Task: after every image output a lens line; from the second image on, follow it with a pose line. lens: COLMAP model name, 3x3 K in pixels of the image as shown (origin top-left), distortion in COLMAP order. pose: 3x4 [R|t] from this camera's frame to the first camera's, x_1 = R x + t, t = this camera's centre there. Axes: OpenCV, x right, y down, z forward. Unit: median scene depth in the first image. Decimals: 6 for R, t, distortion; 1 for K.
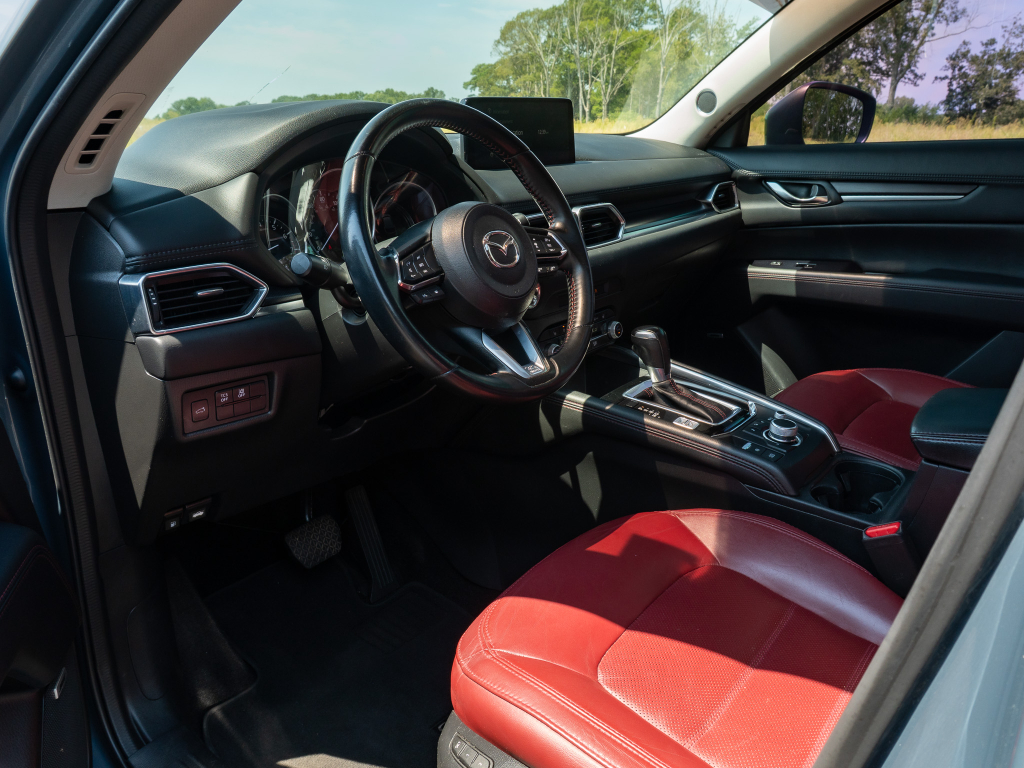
lens RADIAL K [[841.0, 0, 529.0], [0, 841.0, 382.2], [0, 0, 1]] dist [0.014800, -0.006168]
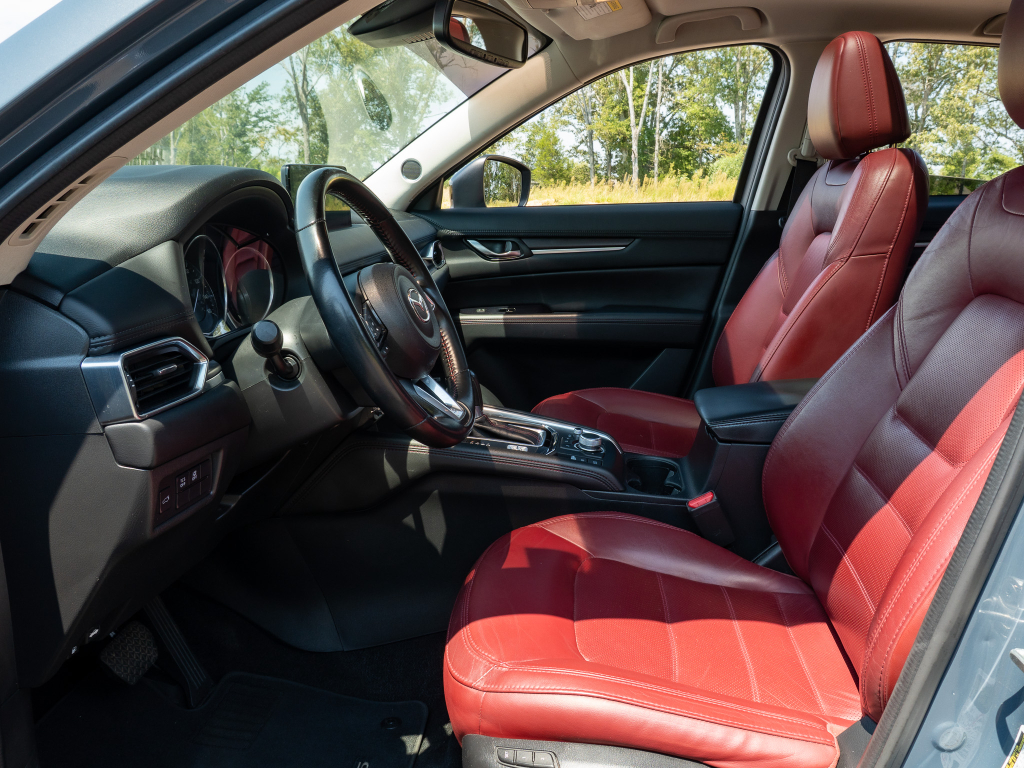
lens RADIAL K [[841.0, 0, 529.0], [0, 841.0, 382.2], [0, 0, 1]] dist [0.014800, -0.006168]
pose [[0.847481, -0.112420, 0.518786, -0.276742], [0.148237, 0.988557, -0.027939, -0.004389], [-0.509708, 0.100581, 0.854448, 0.007328]]
